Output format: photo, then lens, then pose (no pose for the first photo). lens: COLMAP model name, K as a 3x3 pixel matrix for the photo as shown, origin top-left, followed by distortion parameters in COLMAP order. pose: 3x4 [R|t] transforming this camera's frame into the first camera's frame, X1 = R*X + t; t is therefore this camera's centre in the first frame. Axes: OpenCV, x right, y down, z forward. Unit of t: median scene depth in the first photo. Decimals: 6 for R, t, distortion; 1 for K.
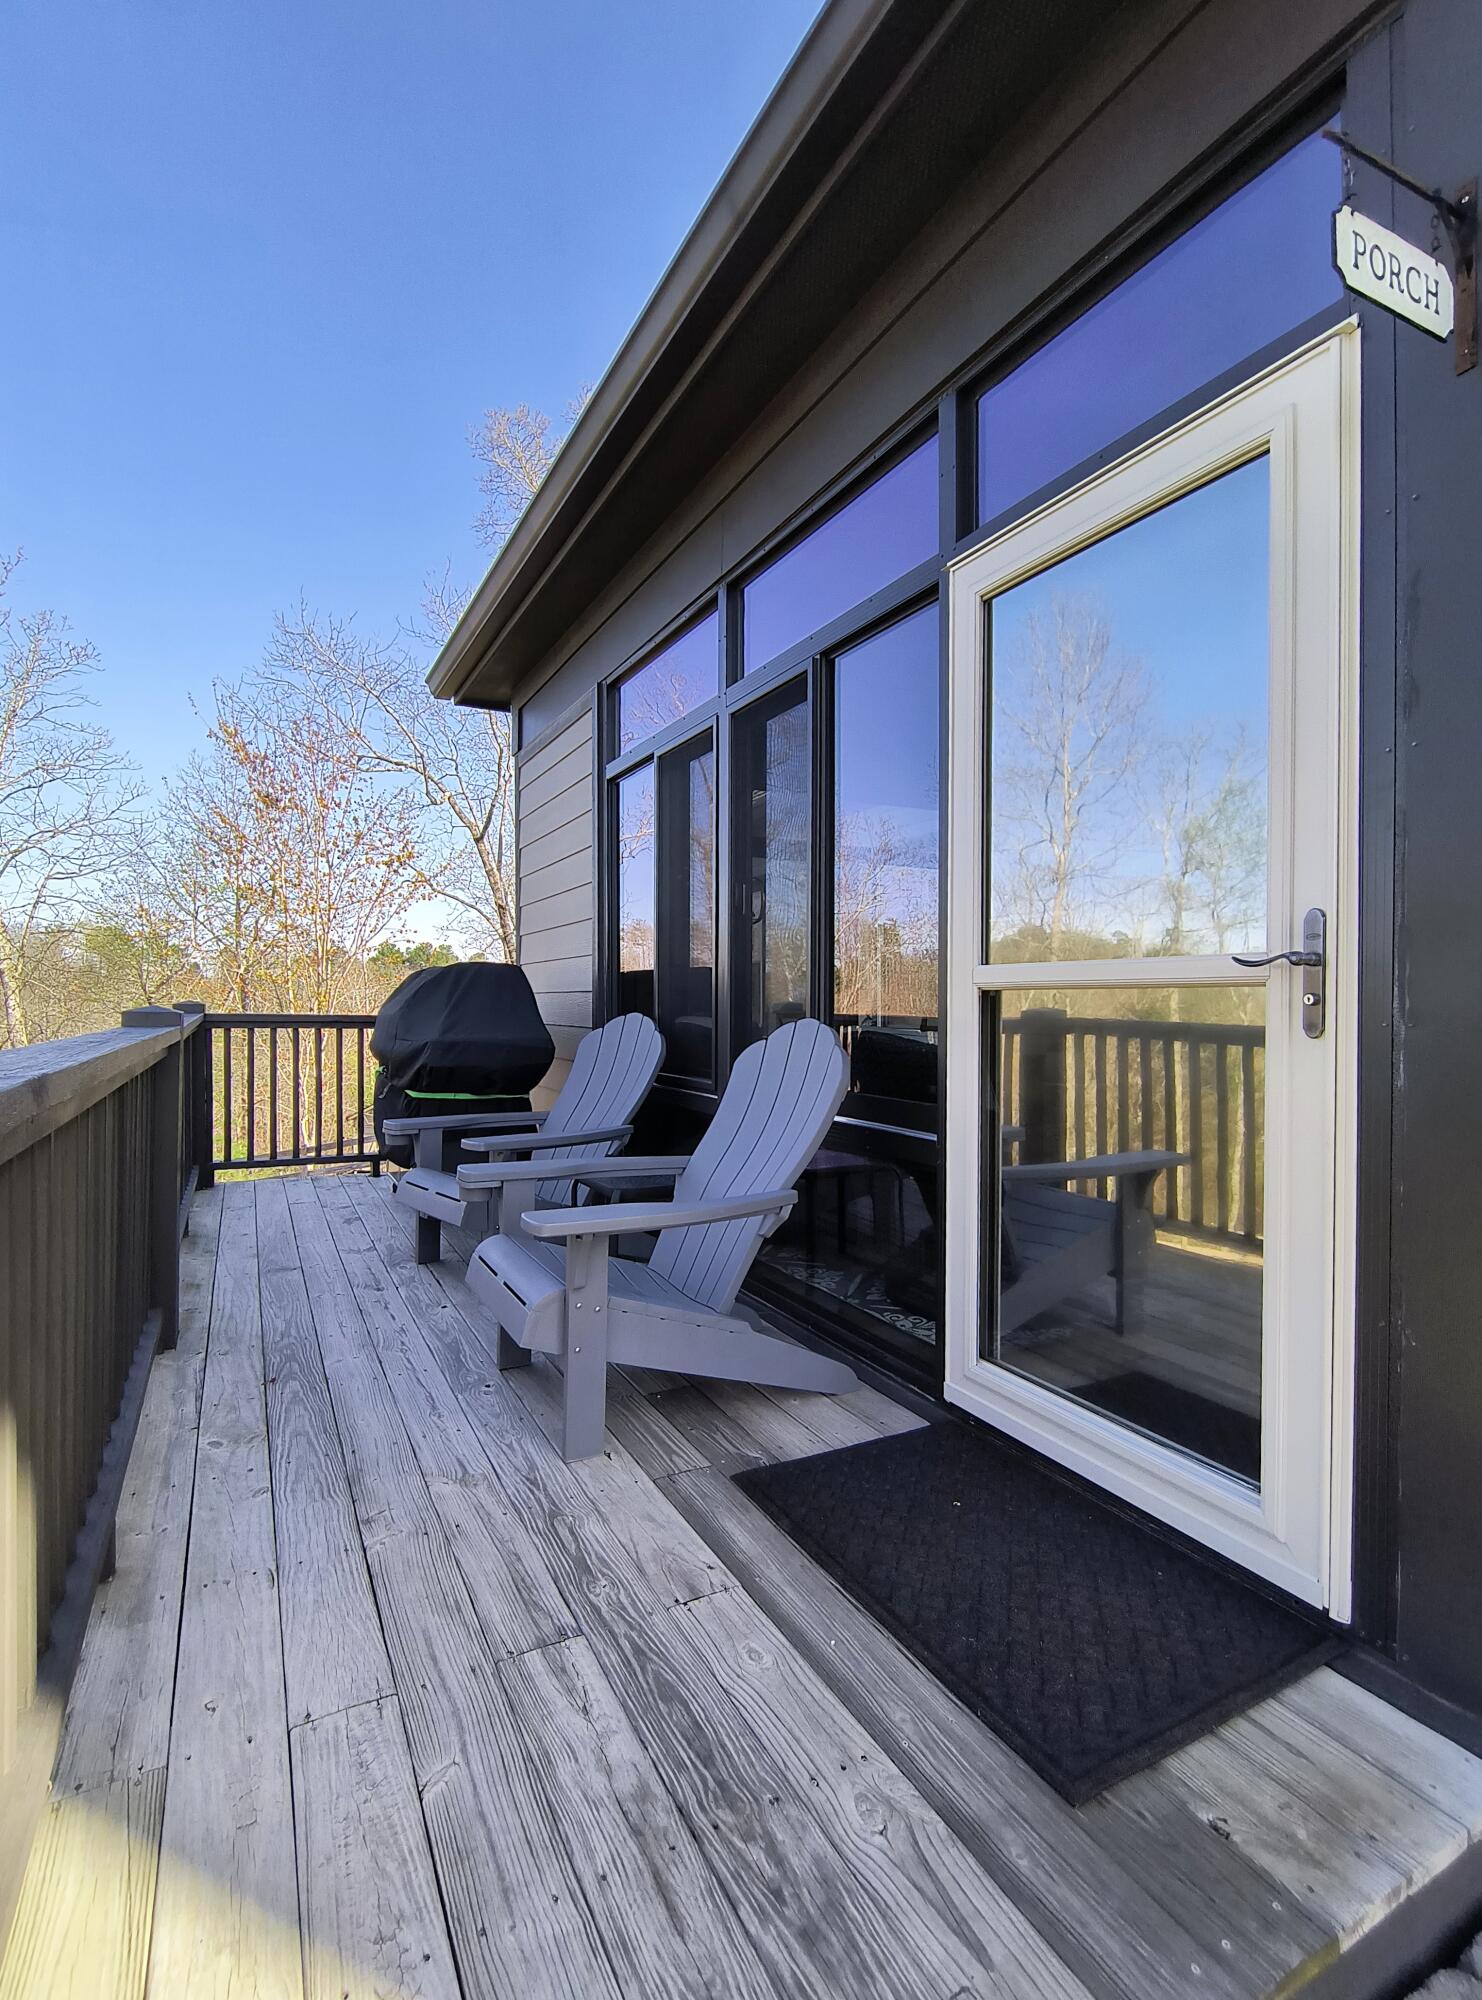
lens RADIAL K [[970.8, 0, 741.0], [0, 970.8, 1000.0], [0, 0, 1]] dist [0.000421, 0.000008]
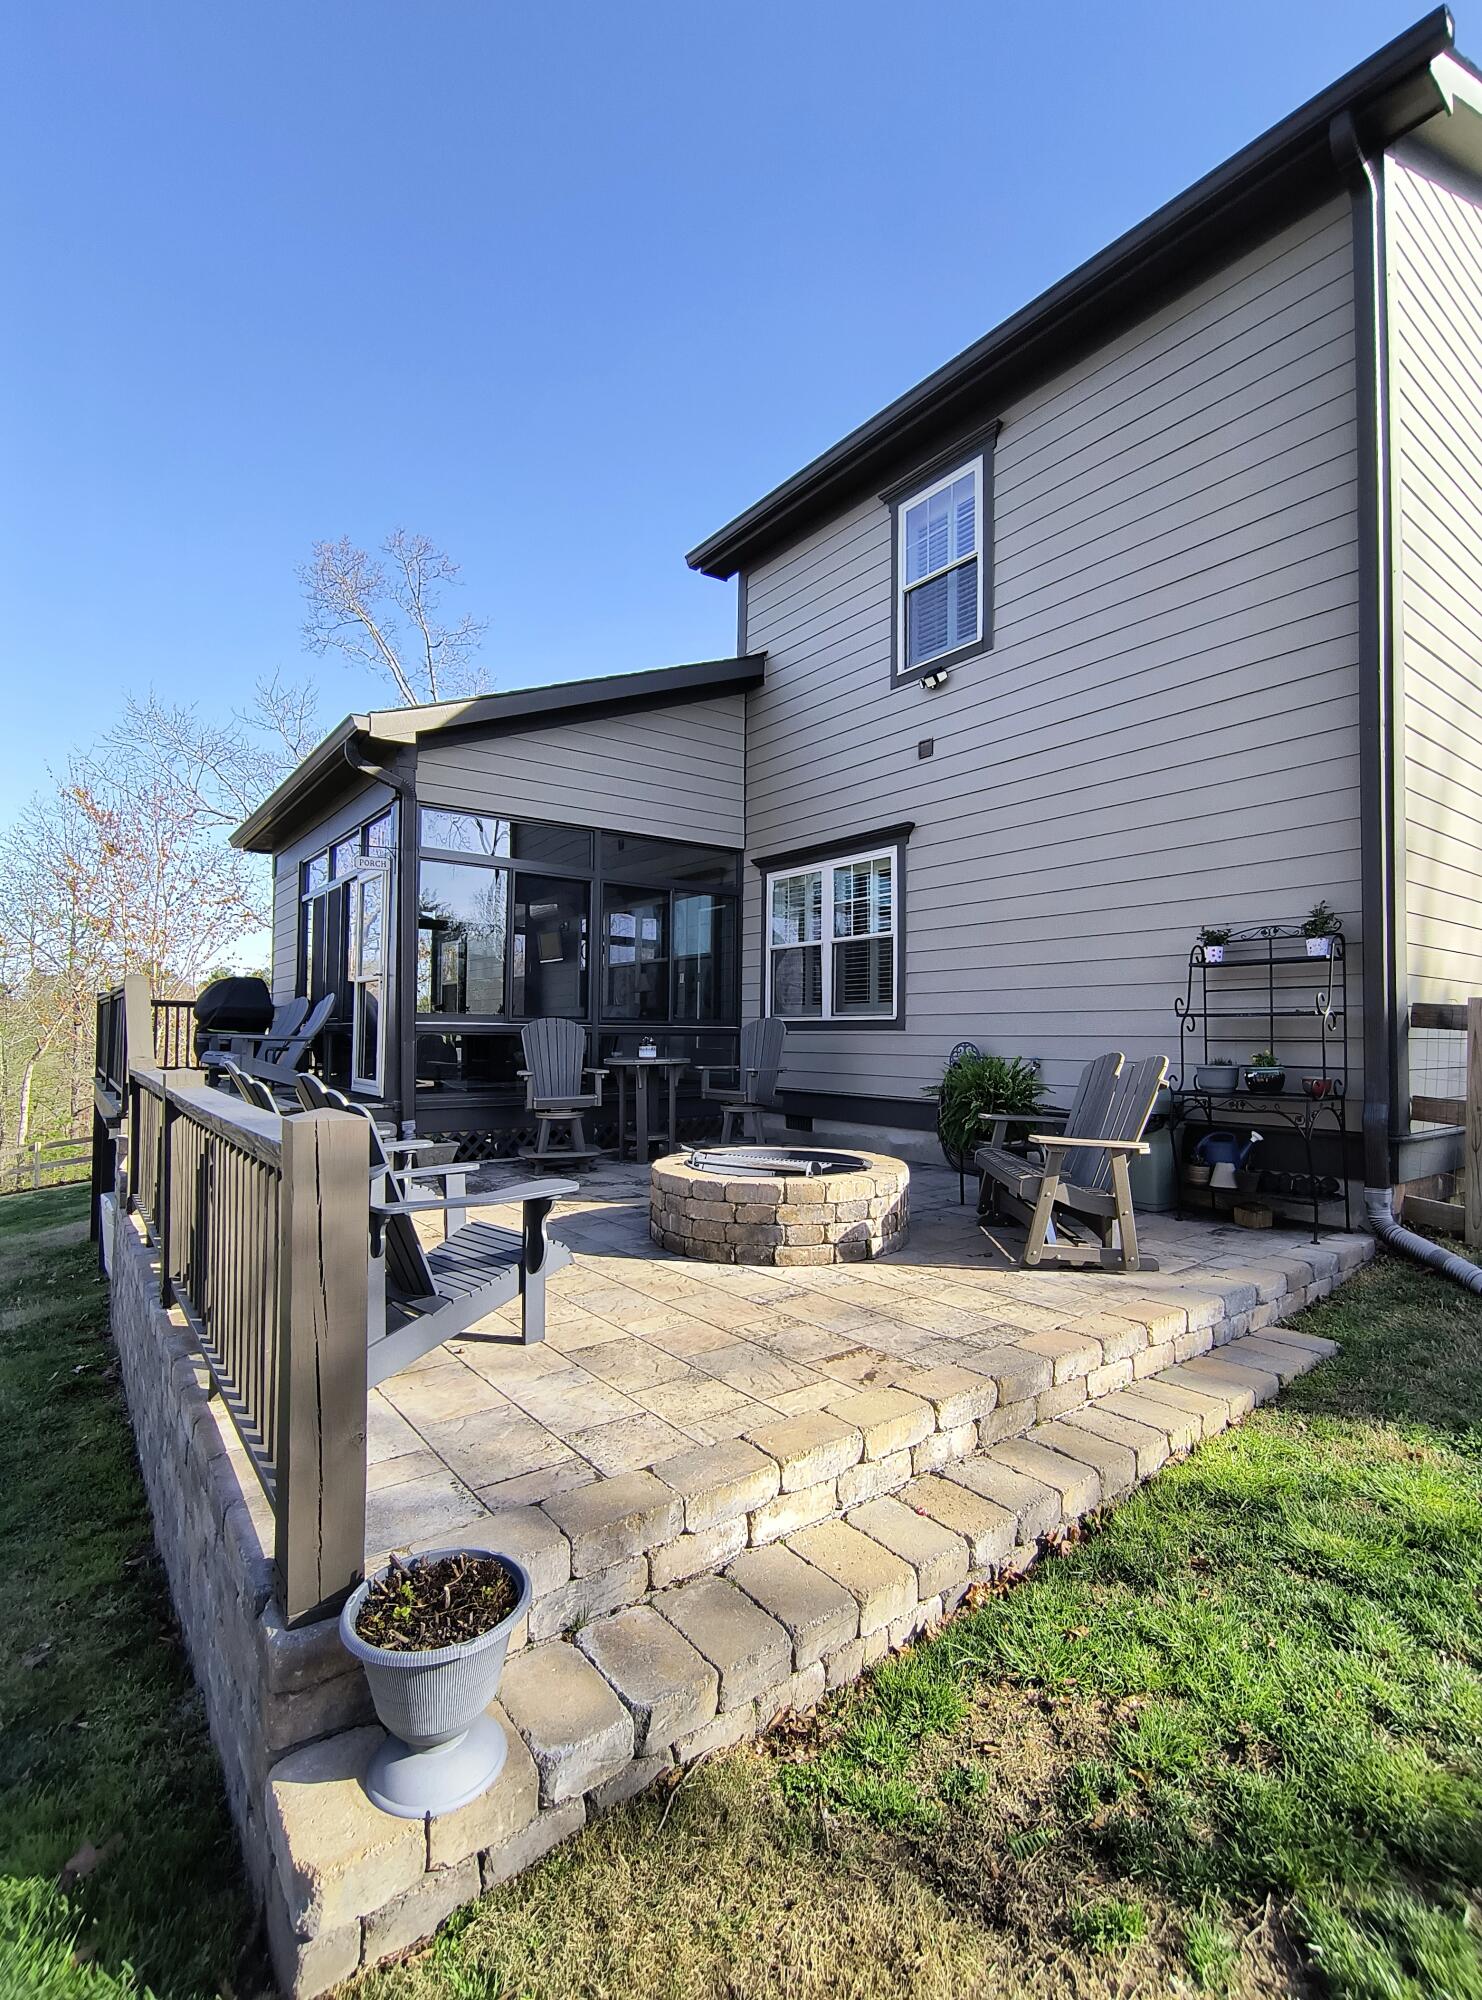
lens RADIAL K [[900.2, 0, 741.0], [0, 900.2, 1000.0], [0, 0, 1]] dist [0.001903, -0.000011]
pose [[0.985129, 0.013131, 0.171316, 0.473251], [-0.007882, 0.999479, -0.031283, 0.066177], [-0.171637, 0.029468, 0.984719, -1.179334]]
